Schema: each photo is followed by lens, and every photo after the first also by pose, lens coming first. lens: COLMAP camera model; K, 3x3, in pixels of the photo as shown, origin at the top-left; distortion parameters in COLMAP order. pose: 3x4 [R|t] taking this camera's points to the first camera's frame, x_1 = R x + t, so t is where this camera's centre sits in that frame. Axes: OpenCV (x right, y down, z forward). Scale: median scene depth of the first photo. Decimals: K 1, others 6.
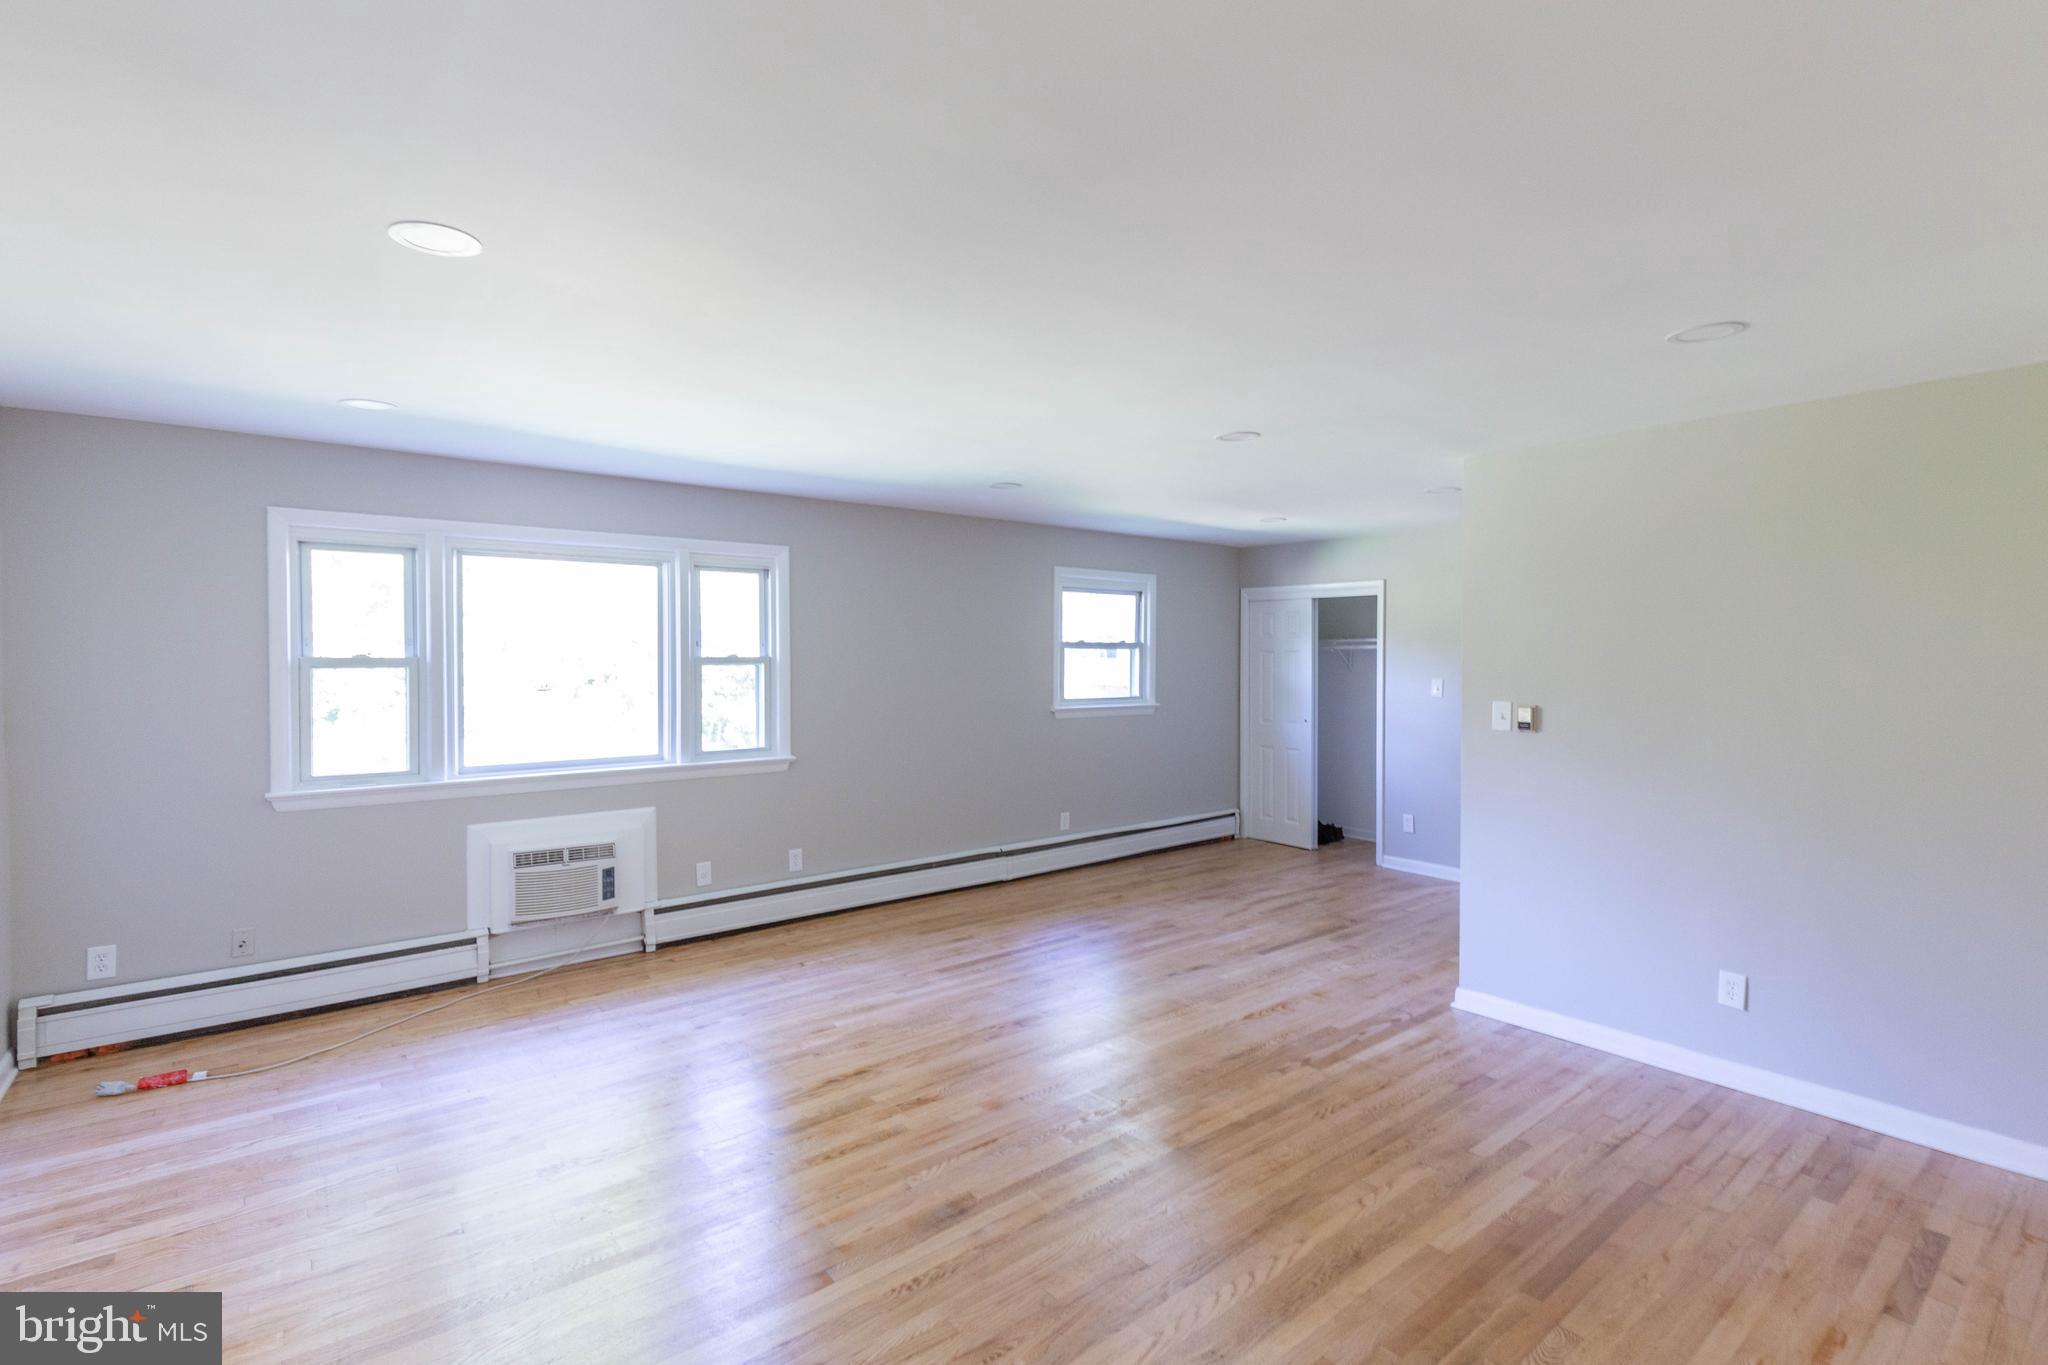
lens RADIAL K [[942.7, 0, 1025.5], [0, 942.7, 678.5], [0, 0, 1]] dist [0.005413, -0.000880]
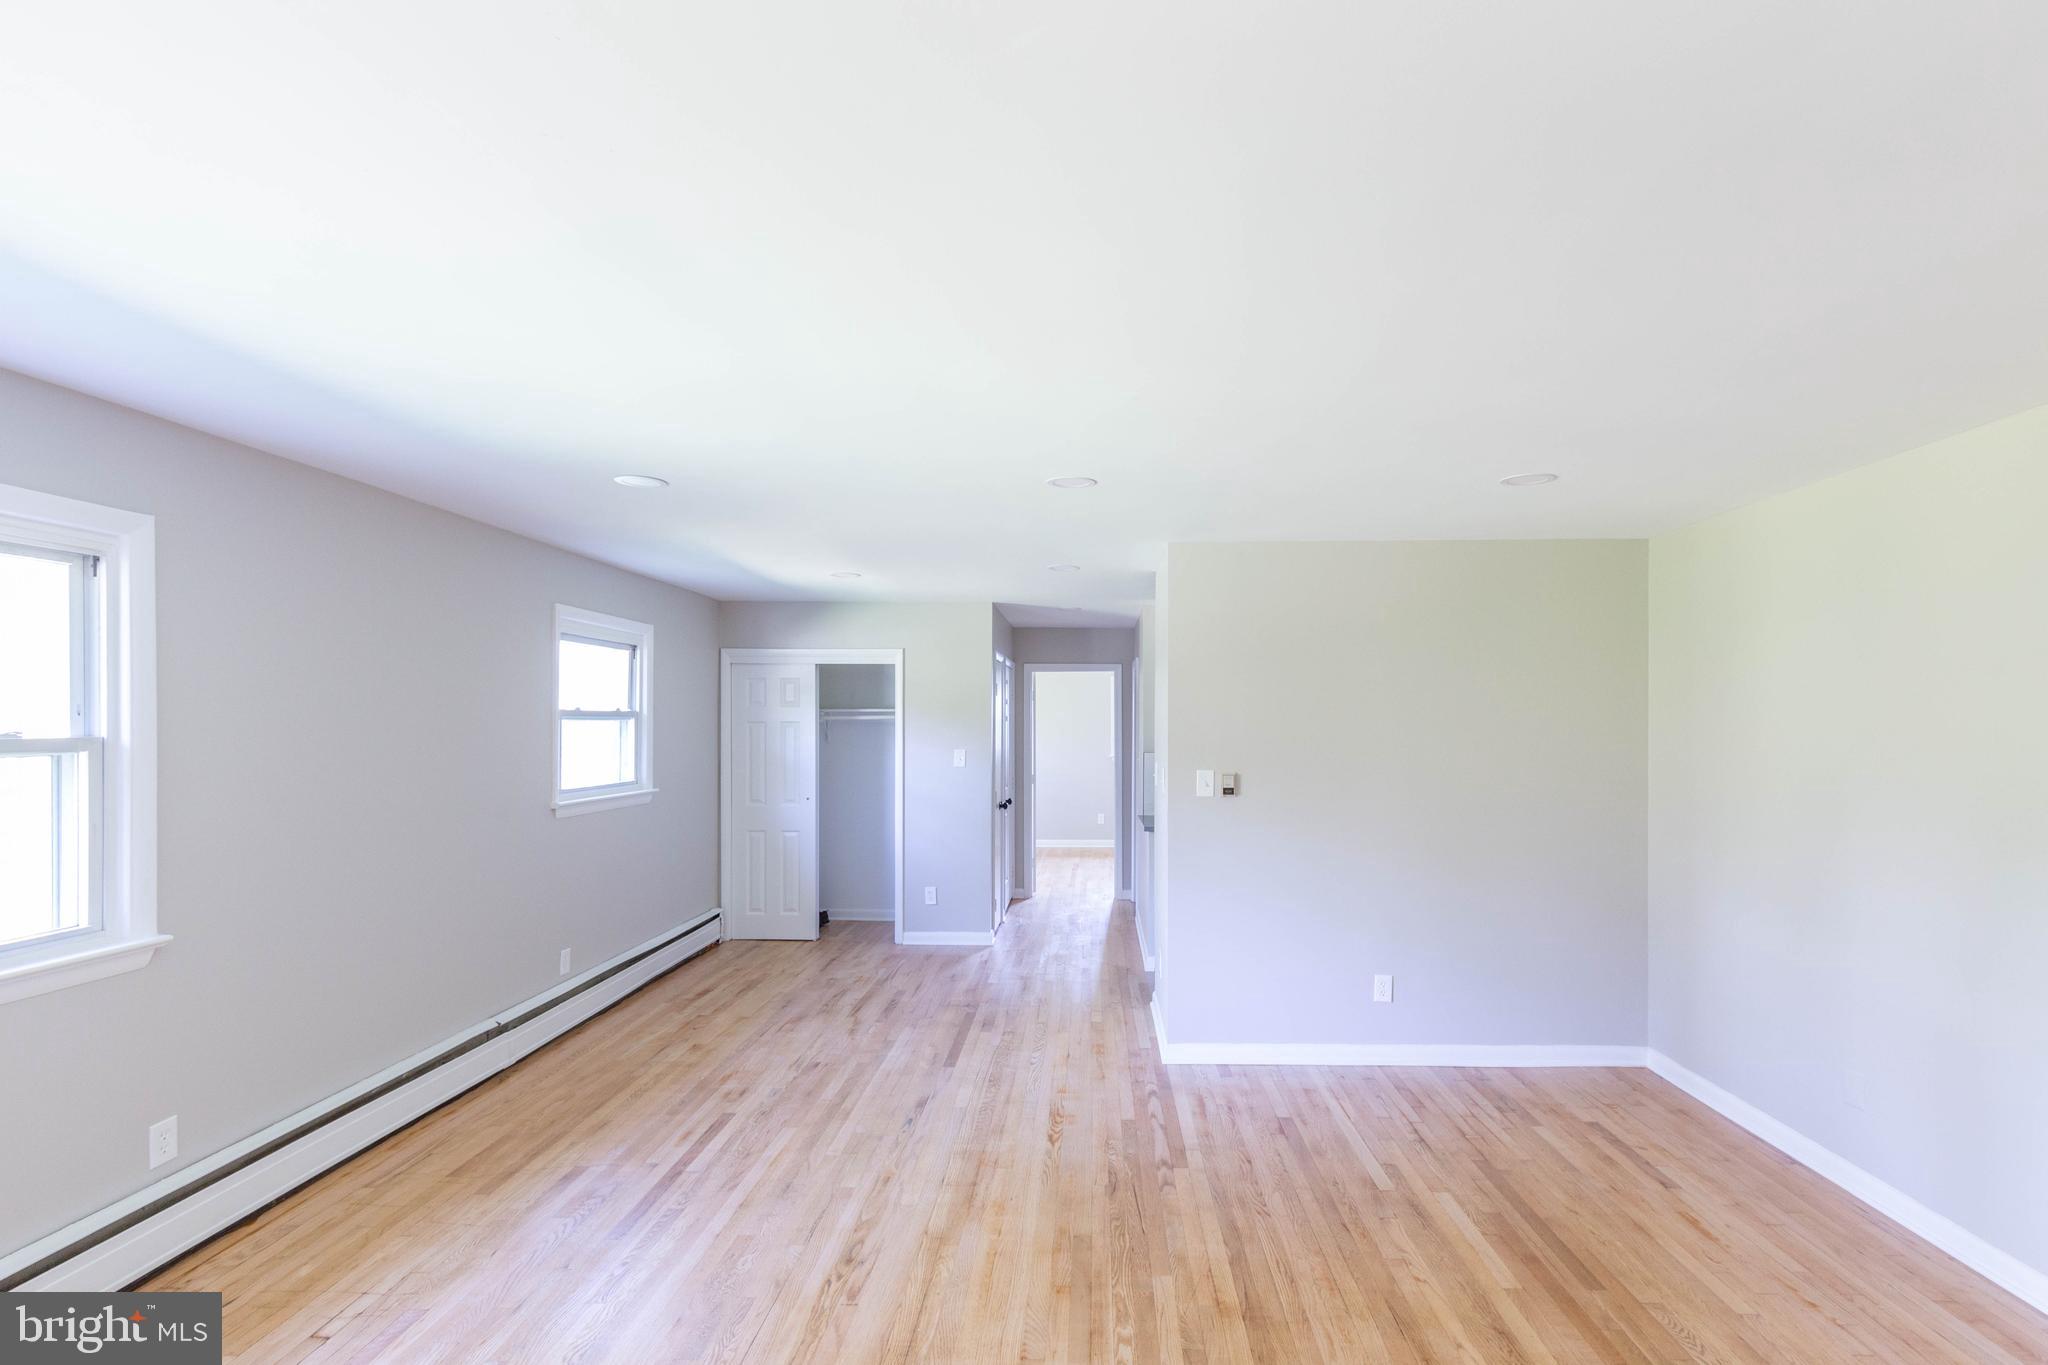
lens RADIAL K [[942.7, 0, 1076.0], [0, 942.7, 725.7], [0, 0, 1]] dist [0.005413, -0.000880]
pose [[0.649102, -0.004082, 0.760690, -0.362357], [0.019587, 0.999744, -0.011349, -0.015975], [-0.760449, 0.022266, 0.649016, 0.346843]]
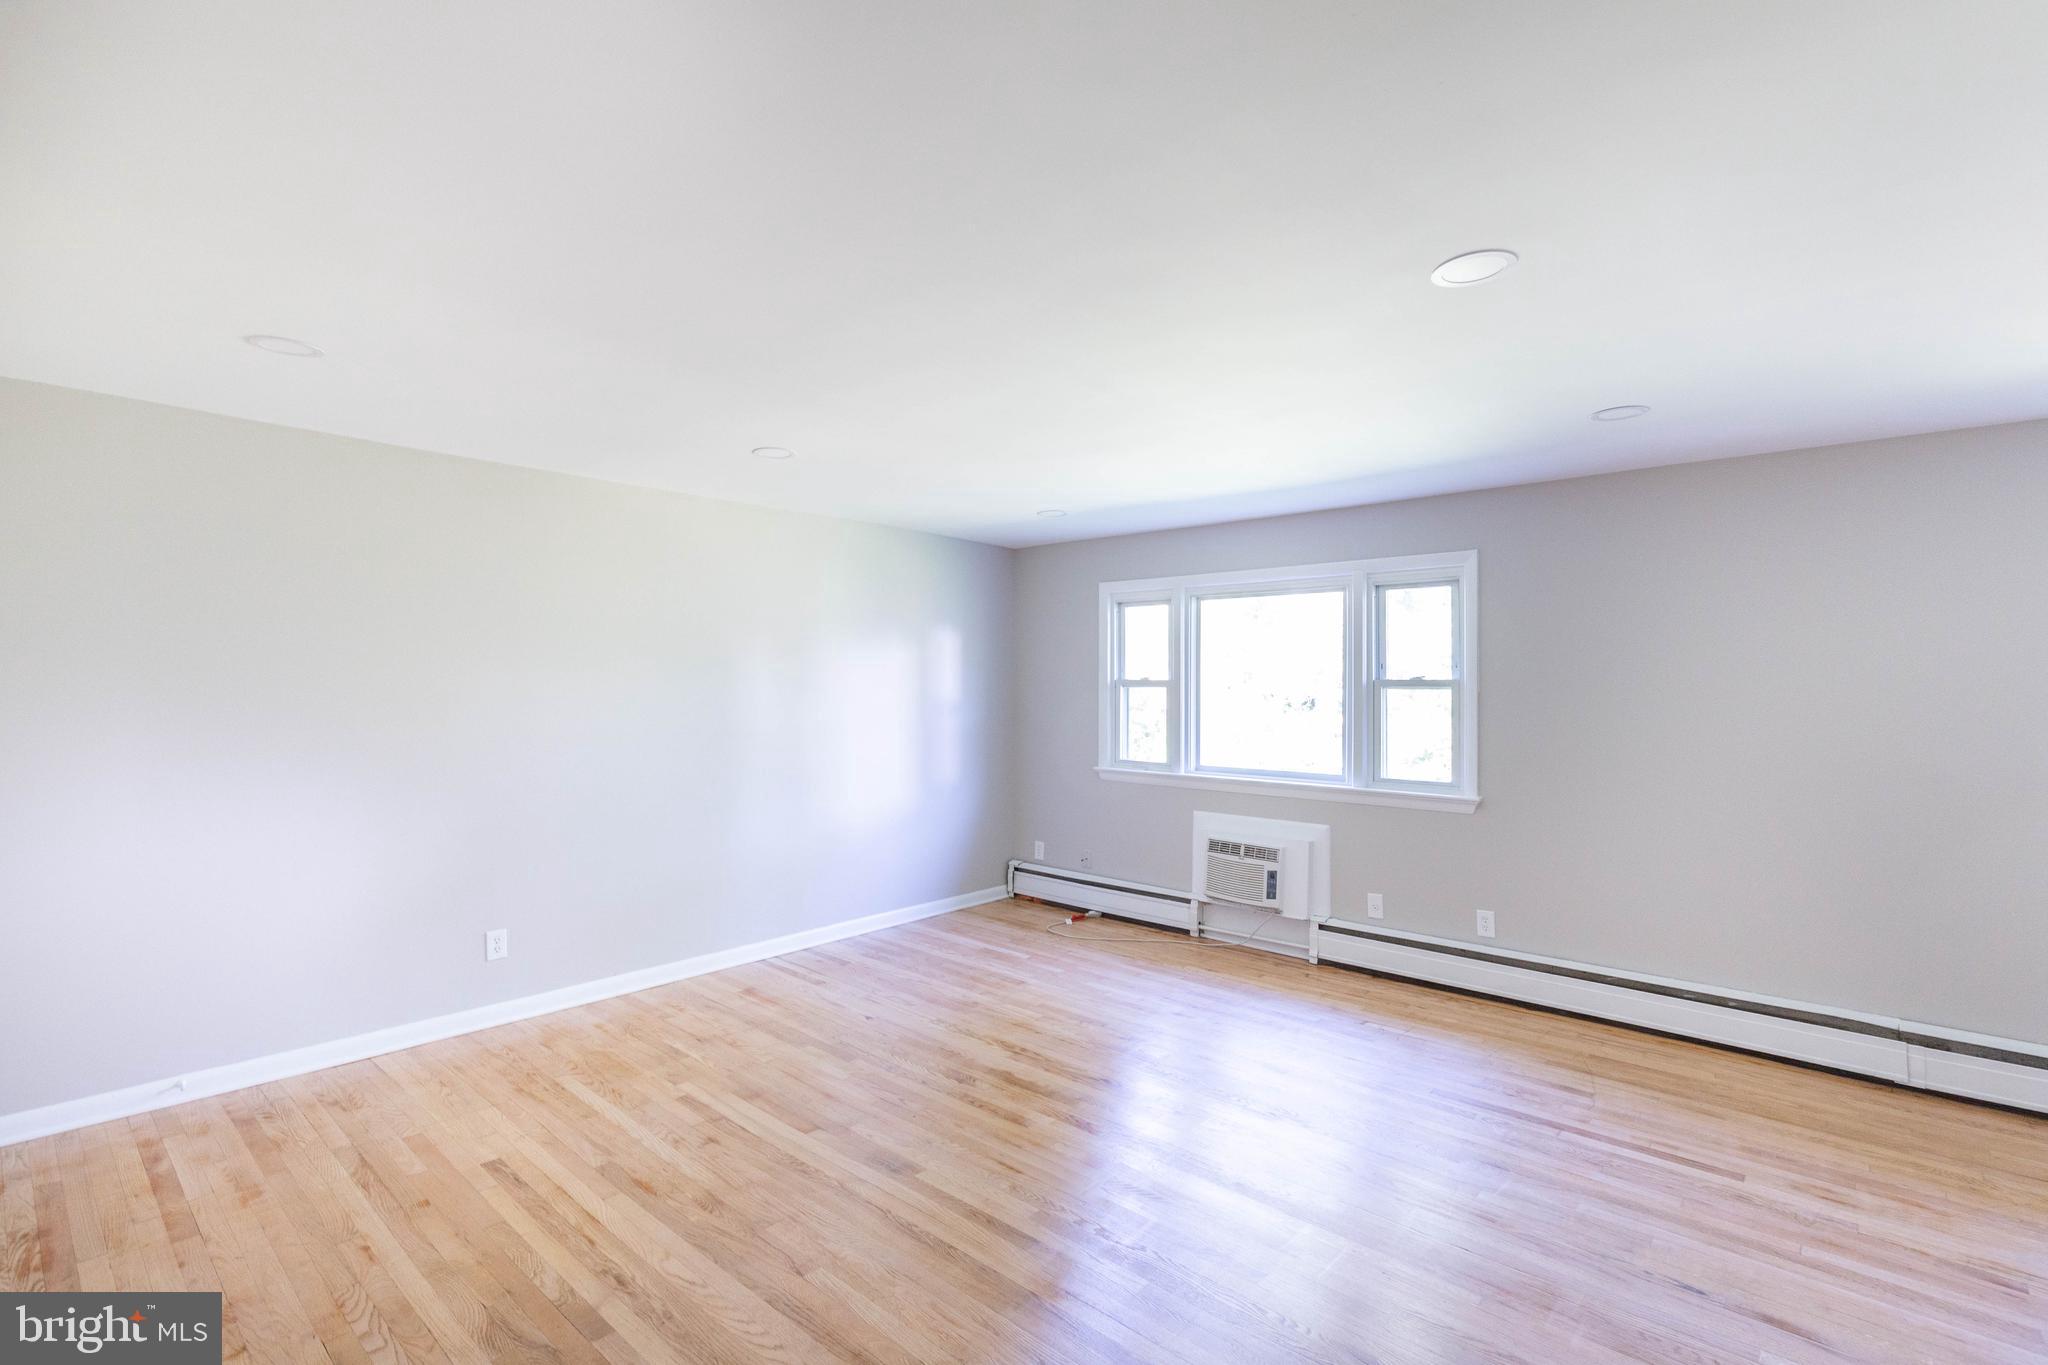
lens RADIAL K [[942.7, 0, 1033.2], [0, 942.7, 674.7], [0, 0, 1]] dist [0.005413, -0.000880]
pose [[0.165825, -0.004229, -0.986146, 0.598933], [-0.025751, 0.999631, -0.008617, -0.011575], [0.985819, 0.026823, 0.165655, 0.535334]]
